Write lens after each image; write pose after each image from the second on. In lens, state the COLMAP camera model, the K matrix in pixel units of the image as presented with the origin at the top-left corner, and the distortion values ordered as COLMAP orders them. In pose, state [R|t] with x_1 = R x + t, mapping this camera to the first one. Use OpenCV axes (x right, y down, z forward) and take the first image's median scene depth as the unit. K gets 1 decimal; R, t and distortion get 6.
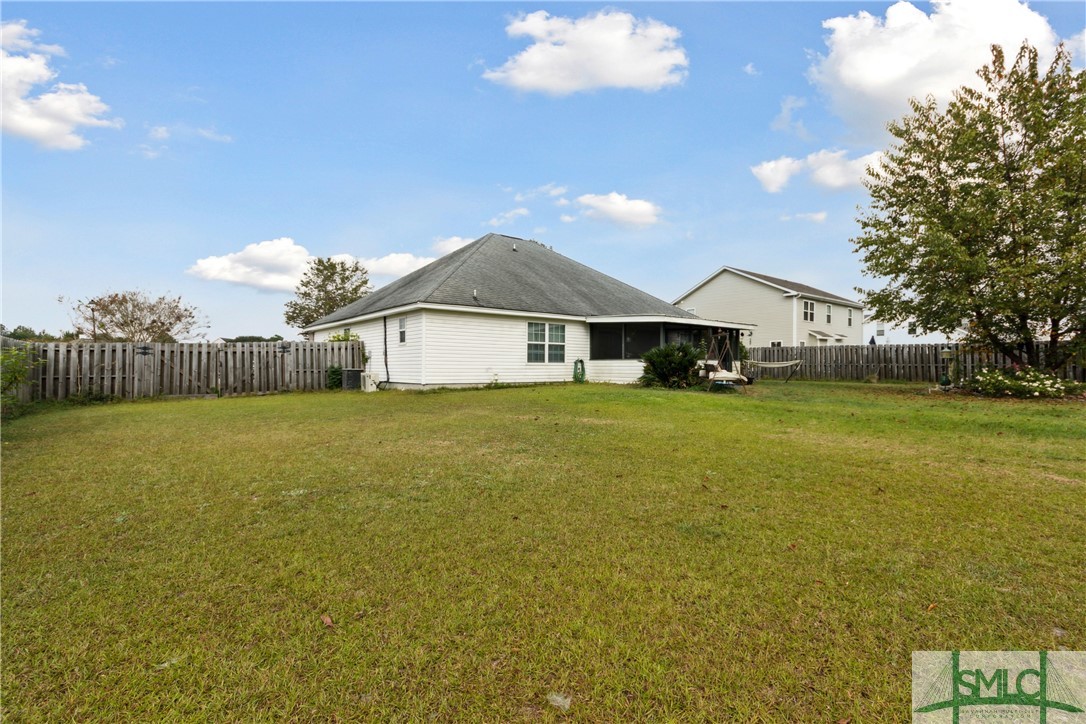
lens RADIAL K [[545.4, 0, 543.0], [0, 545.4, 362.0], [0, 0, 1]] dist [0.000506, 0.000174]
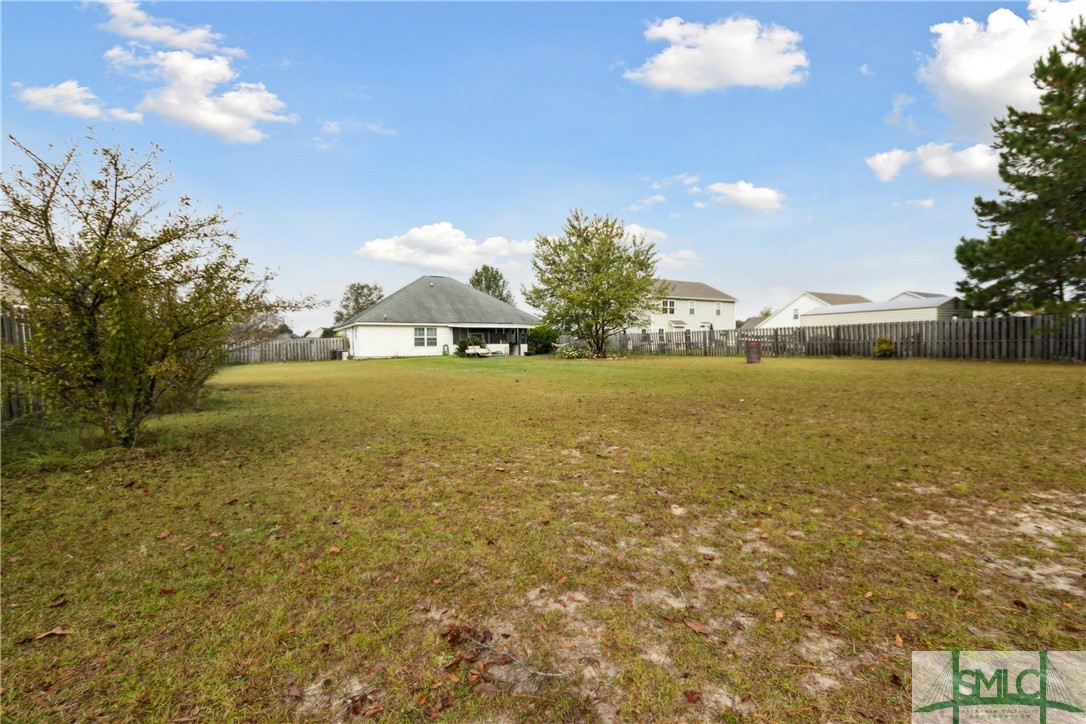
lens RADIAL K [[545.4, 0, 543.0], [0, 545.4, 362.0], [0, 0, 1]] dist [0.000506, 0.000174]
pose [[0.985908, -0.008843, -0.167054, 0.833526], [0.015145, 0.999219, 0.036491, -0.008665], [0.166601, -0.038507, 0.985272, -1.049632]]
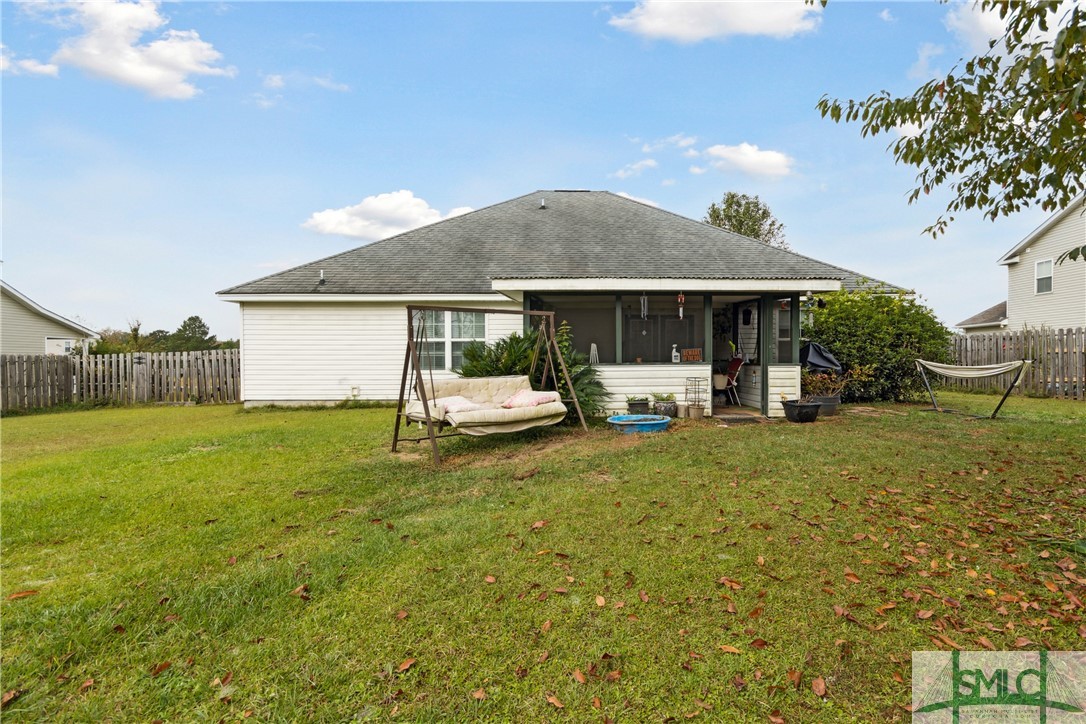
lens RADIAL K [[545.4, 0, 543.0], [0, 545.4, 362.0], [0, 0, 1]] dist [0.000506, 0.000174]
pose [[0.775191, -0.007522, -0.631682, 0.518837], [0.015615, 0.999852, 0.007257, -0.011233], [0.631534, -0.015489, 0.775194, 0.580033]]
